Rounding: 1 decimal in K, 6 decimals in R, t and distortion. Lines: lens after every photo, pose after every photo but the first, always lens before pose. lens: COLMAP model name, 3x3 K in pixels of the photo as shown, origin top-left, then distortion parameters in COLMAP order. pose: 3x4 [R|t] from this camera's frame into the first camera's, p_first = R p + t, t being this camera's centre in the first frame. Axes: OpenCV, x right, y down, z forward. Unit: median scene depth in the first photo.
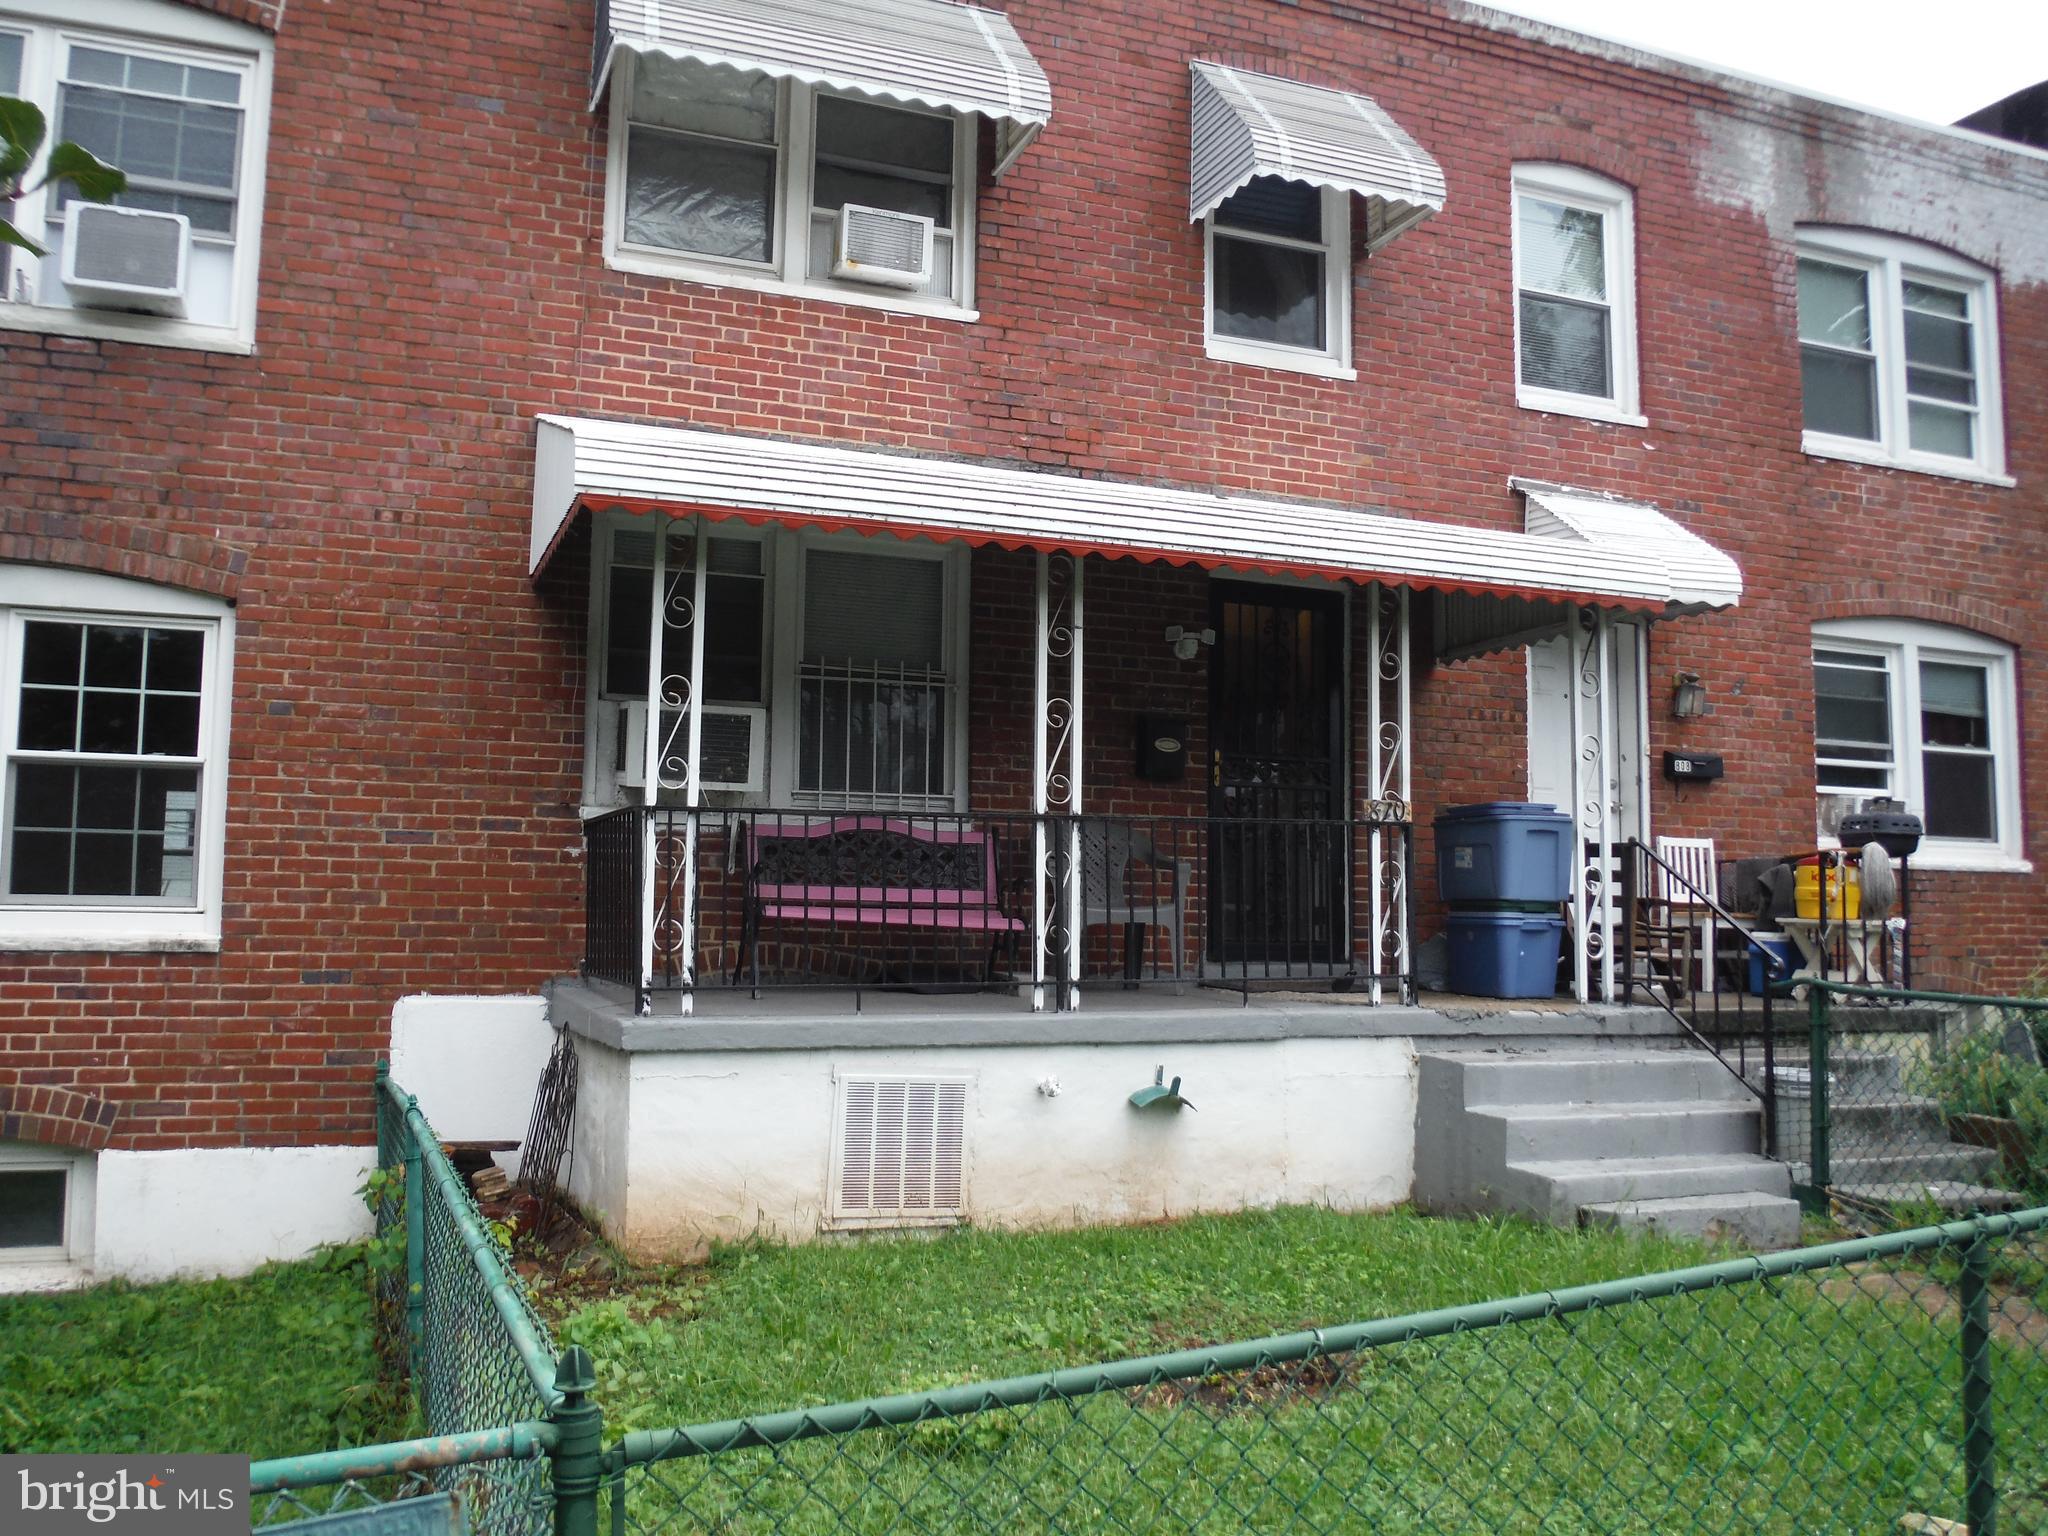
lens RADIAL K [[1730.8, 0, 1017.9], [0, 1730.8, 777.1], [0, 0, 1]] dist [-0.078356, 0.042314]
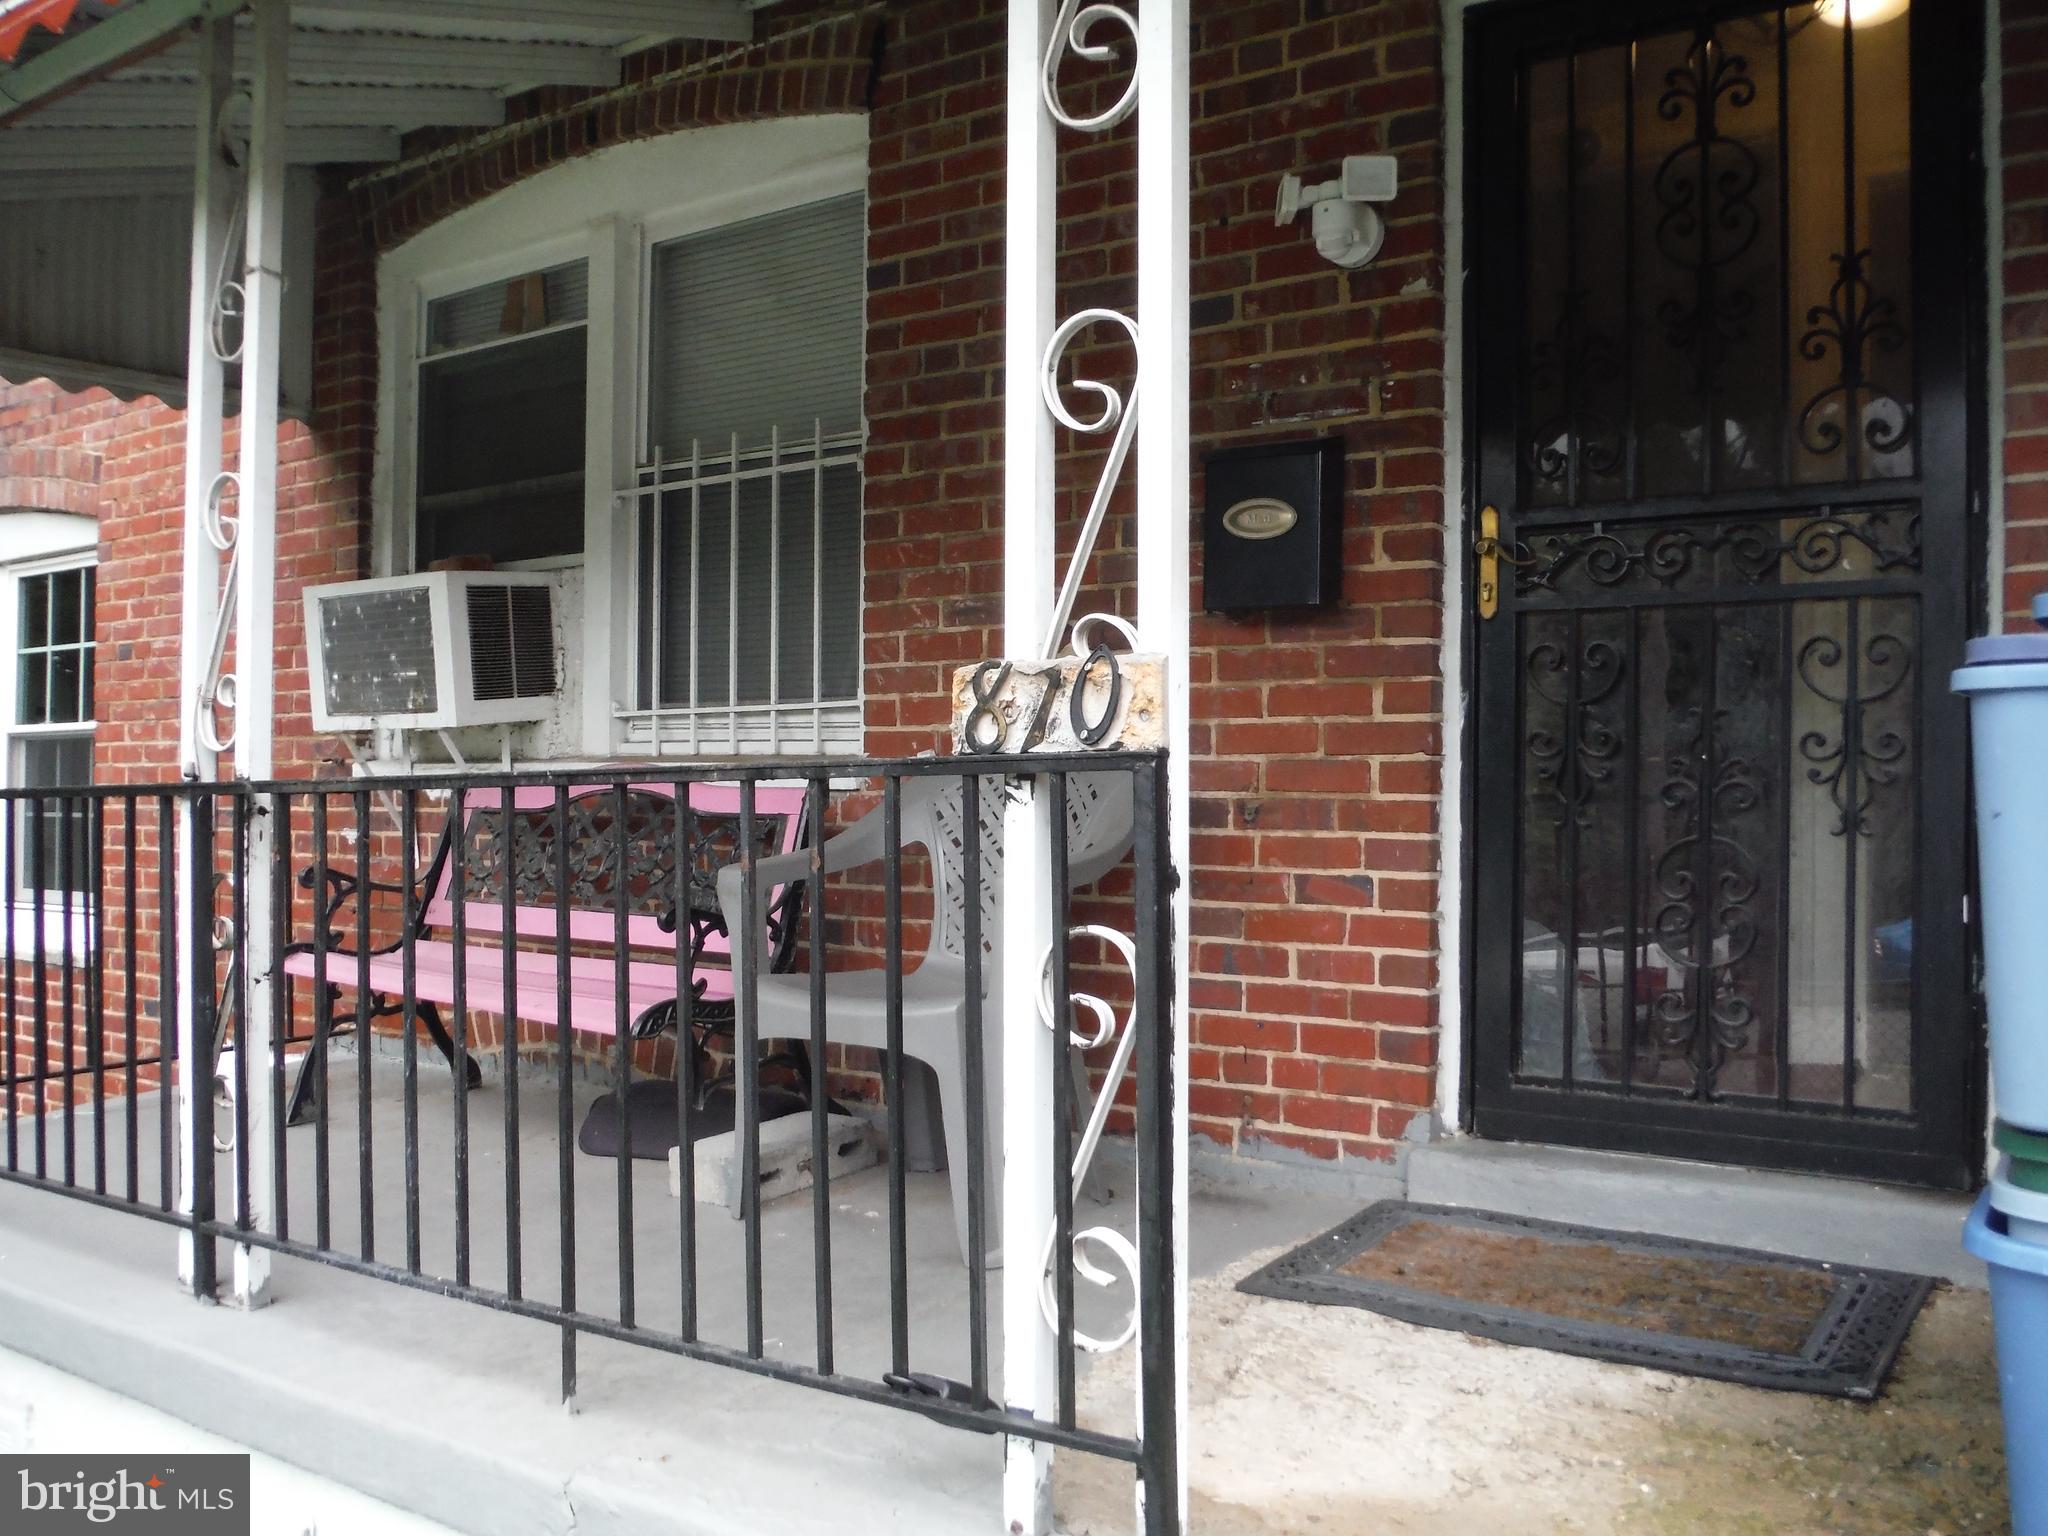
lens RADIAL K [[1730.8, 0, 1019.1], [0, 1730.8, 766.4], [0, 0, 1]] dist [-0.078356, 0.042314]
pose [[0.559587, -0.022408, -0.828469, 0.382594], [0.078300, 0.996592, 0.025933, 0.020456], [0.825064, -0.079381, 0.559435, 0.831475]]
